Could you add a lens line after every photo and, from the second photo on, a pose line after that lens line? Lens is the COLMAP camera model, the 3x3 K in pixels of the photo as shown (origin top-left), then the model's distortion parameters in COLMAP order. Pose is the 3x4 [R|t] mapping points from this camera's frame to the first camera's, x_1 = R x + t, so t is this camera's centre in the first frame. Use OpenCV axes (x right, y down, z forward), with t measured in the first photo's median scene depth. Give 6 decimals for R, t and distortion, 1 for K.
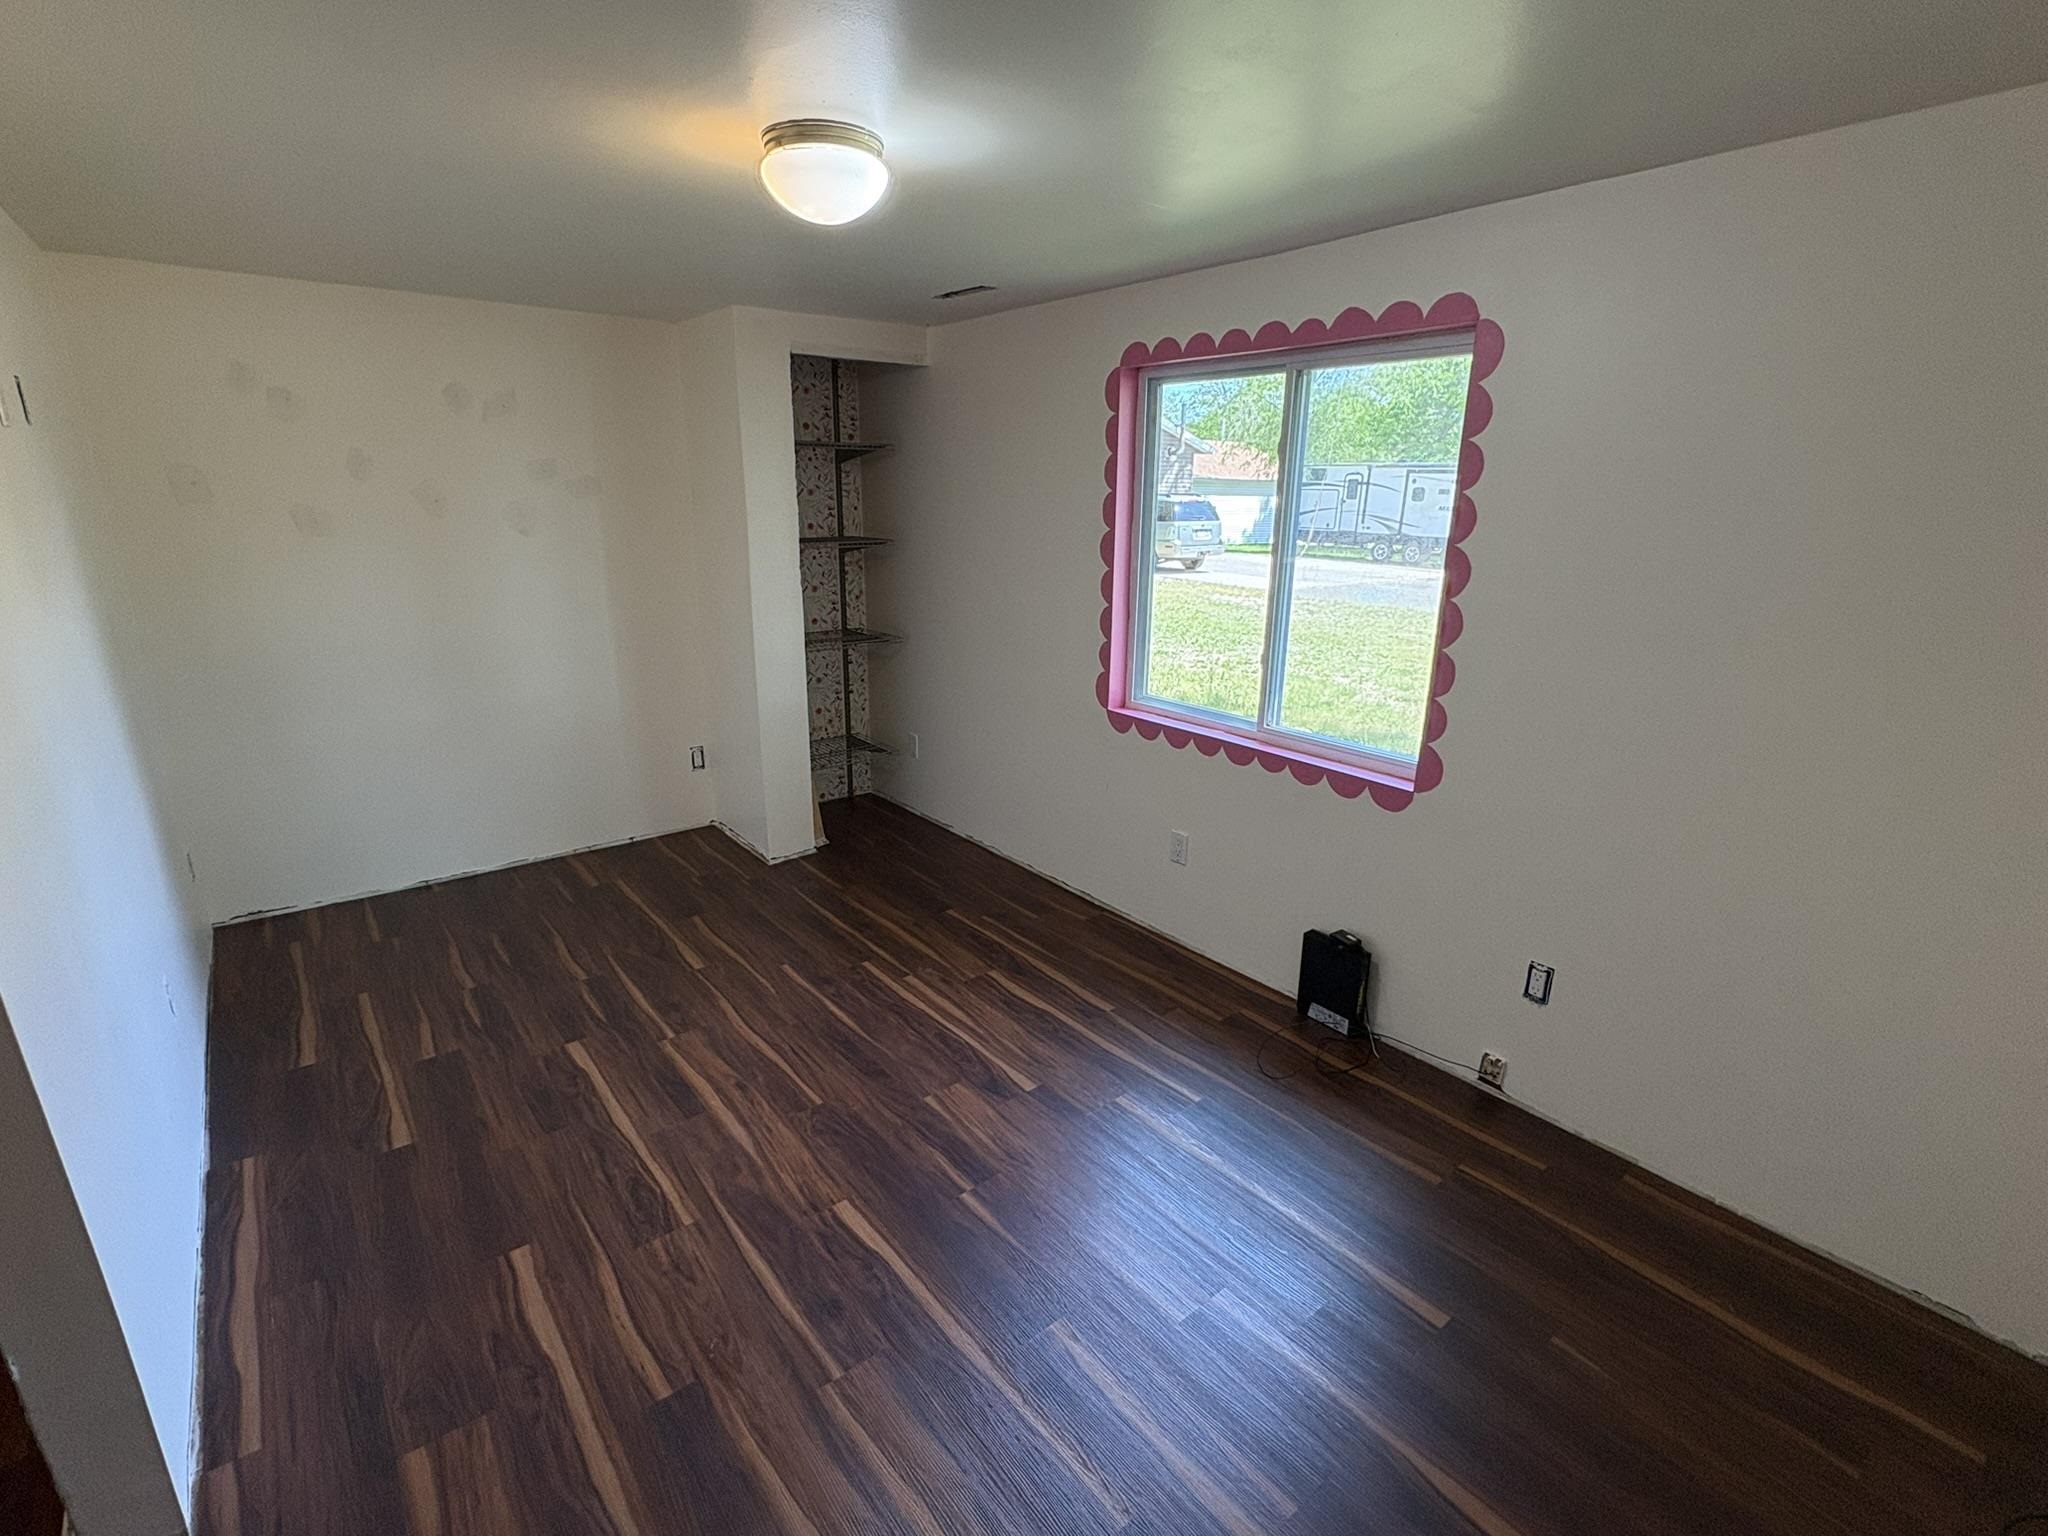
lens RADIAL K [[956.9, 0, 1021.4], [0, 956.9, 771.3], [0, 0, 1]] dist [0.000594, -0.000040]
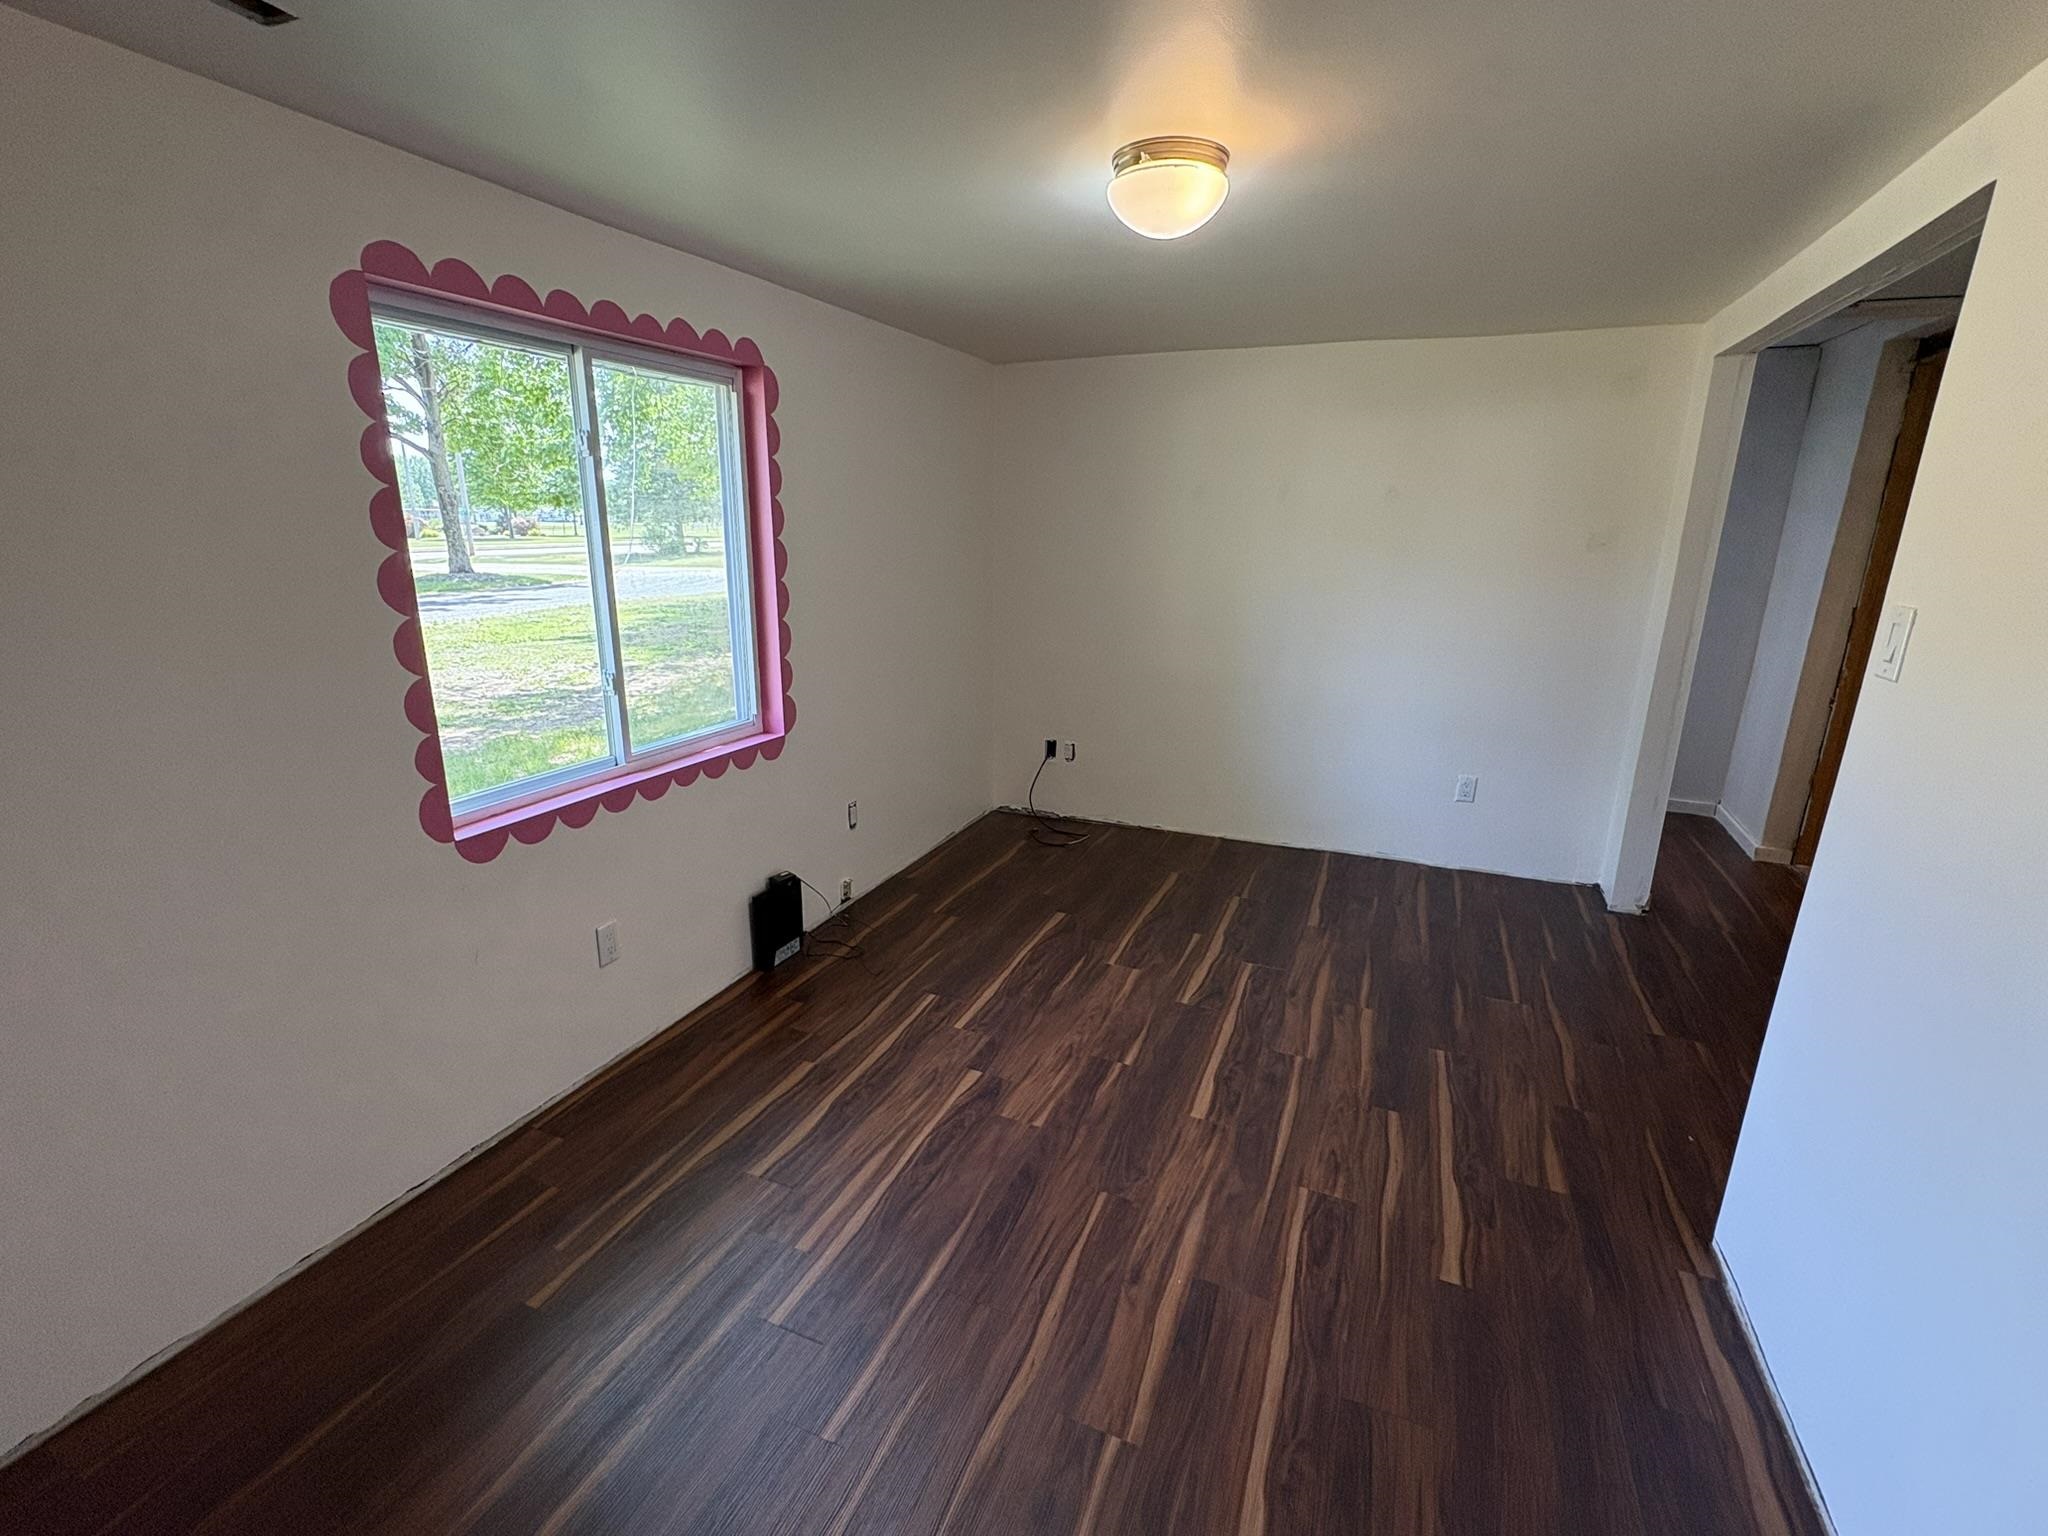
lens RADIAL K [[909.0, 0, 1023.2], [0, 909.0, 776.0], [0, 0, 1]] dist [0.009217, 0.000566]
pose [[-0.477796, -0.255338, 0.840543, -0.754669], [0.232030, 0.886165, 0.401091, -0.336072], [-0.847274, 0.386671, -0.364160, 1.177337]]
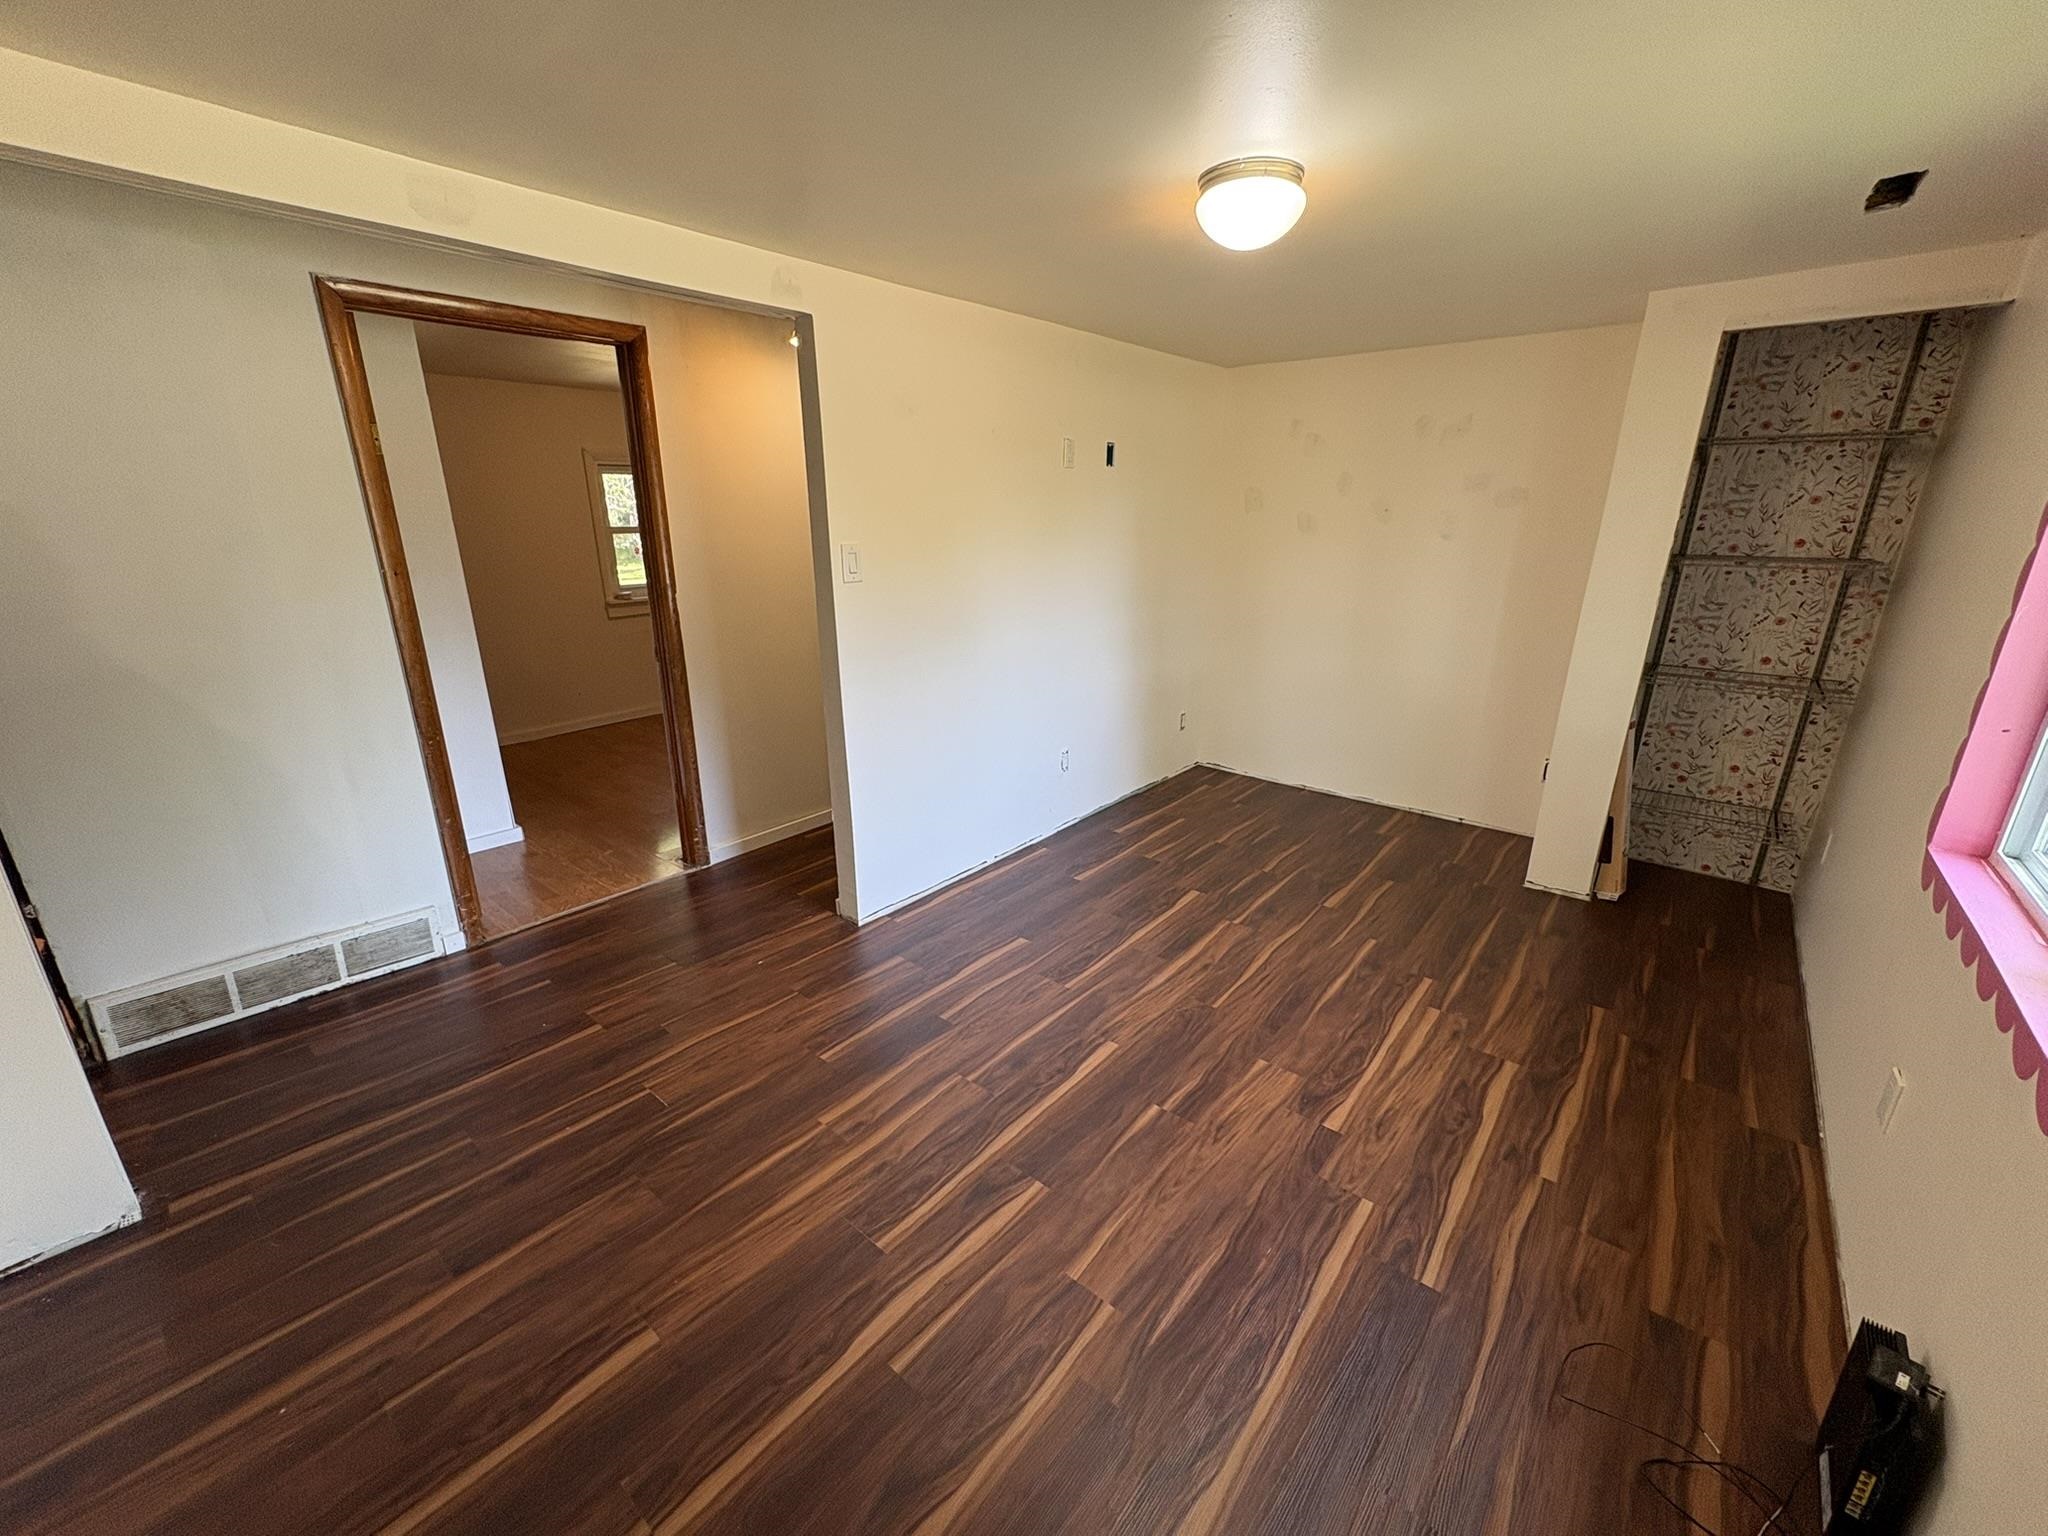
lens RADIAL K [[814.5, 0, 1018.3], [0, 814.5, 776.4], [0, 0, 1]] dist [0.001638, 0.000012]
pose [[0.196852, 0.296885, -0.934403, 0.587617], [-0.280097, 0.930360, 0.236592, -0.090733], [0.939572, 0.215150, 0.266299, 0.420297]]
